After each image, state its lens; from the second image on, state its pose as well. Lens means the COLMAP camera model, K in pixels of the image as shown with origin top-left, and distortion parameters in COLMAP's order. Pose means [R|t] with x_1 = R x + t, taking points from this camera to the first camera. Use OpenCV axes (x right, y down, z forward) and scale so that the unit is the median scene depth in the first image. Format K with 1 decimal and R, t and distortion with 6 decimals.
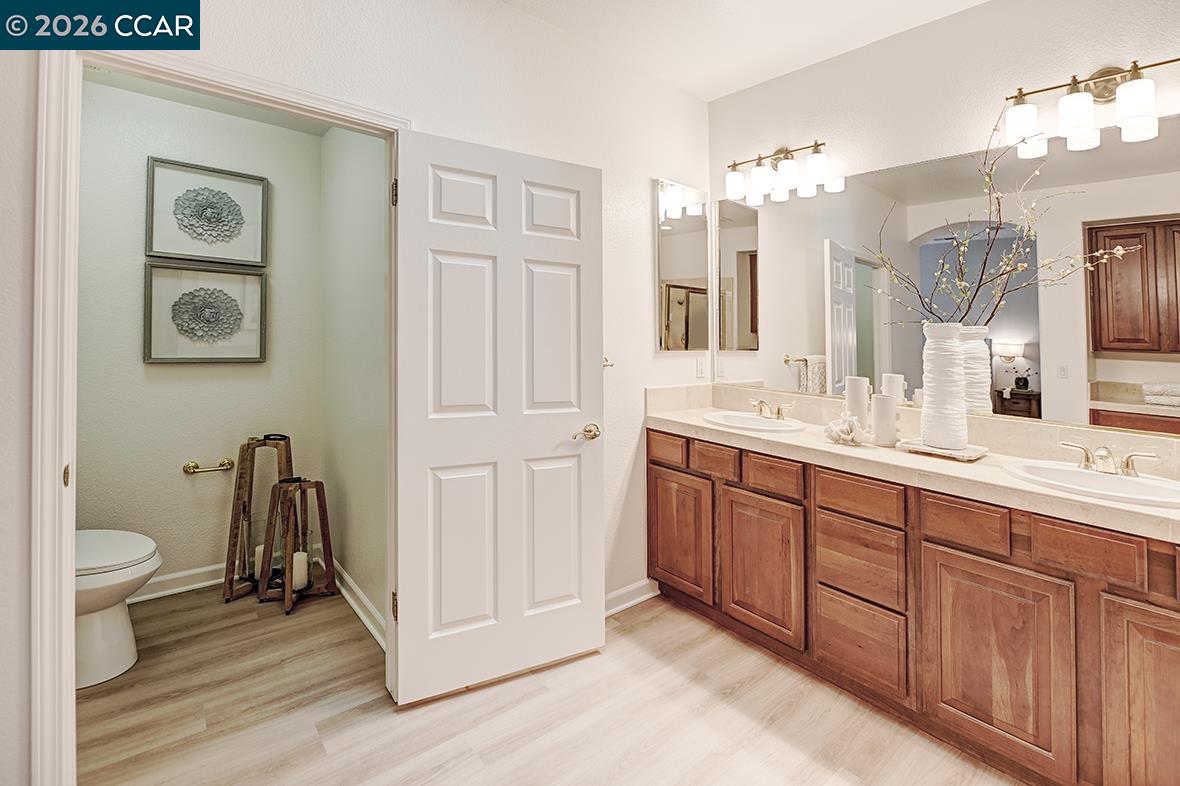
lens RADIAL K [[533.4, 0, 588.3], [0, 533.4, 341.6], [0, 0, 1]] dist [0.000979, -0.000318]
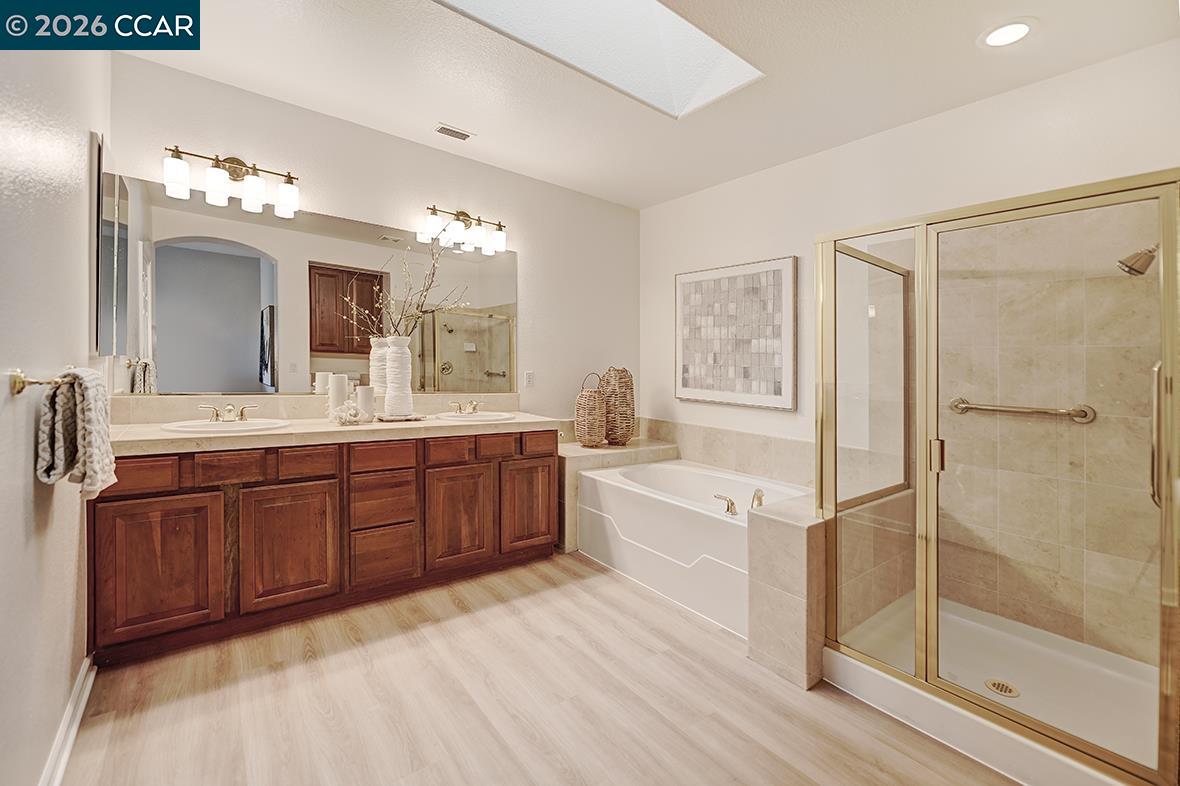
lens RADIAL K [[533.4, 0, 588.3], [0, 533.4, 341.6], [0, 0, 1]] dist [0.000979, -0.000318]
pose [[0.062853, 0.012255, 0.997948, -0.835925], [-0.014629, 0.999828, -0.011357, -0.009105], [-0.997916, -0.013885, 0.063022, 0.337987]]
